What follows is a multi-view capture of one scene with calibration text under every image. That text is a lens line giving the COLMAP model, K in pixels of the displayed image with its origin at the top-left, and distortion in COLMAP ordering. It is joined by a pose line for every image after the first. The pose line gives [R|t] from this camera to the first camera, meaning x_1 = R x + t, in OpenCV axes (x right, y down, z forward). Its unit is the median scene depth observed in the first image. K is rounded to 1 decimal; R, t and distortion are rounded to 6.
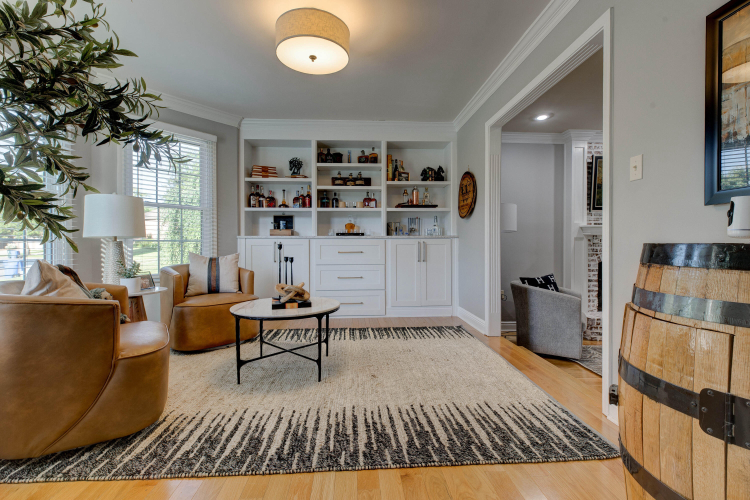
lens RADIAL K [[348.3, 0, 371.0], [0, 348.3, 253.9], [0, 0, 1]] dist [0.004695, 0.001007]
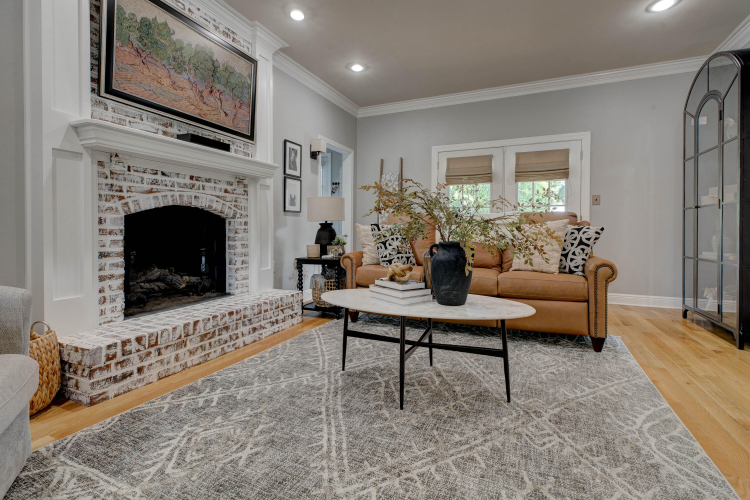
lens RADIAL K [[348.3, 0, 378.3], [0, 348.3, 232.4], [0, 0, 1]] dist [0.004695, 0.001007]
pose [[0.465823, -0.002694, 0.884874, 0.397068], [0.017952, 0.999818, -0.006406, 0.057244], [-0.884696, 0.018869, 0.465787, 0.482604]]
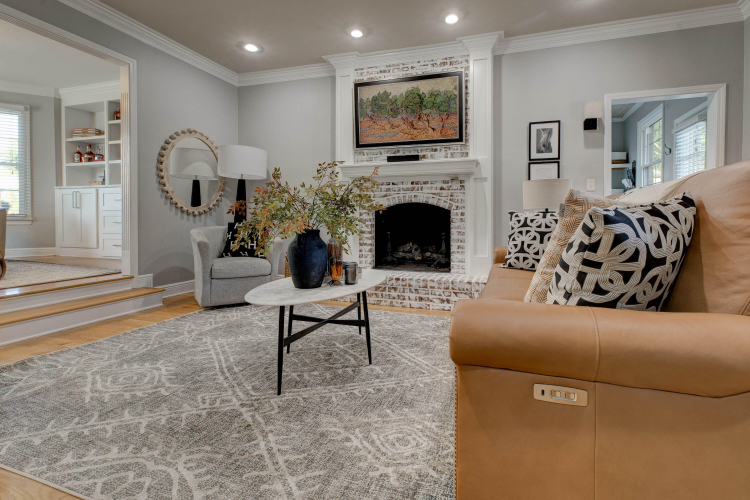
lens RADIAL K [[348.3, 0, 398.2], [0, 348.3, 223.0], [0, 0, 1]] dist [0.004695, 0.001007]
pose [[0.929122, 0.014062, -0.369505, 1.024669], [-0.018382, 0.999798, -0.008175, 0.060005], [0.369315, 0.014387, 0.929193, 0.247188]]
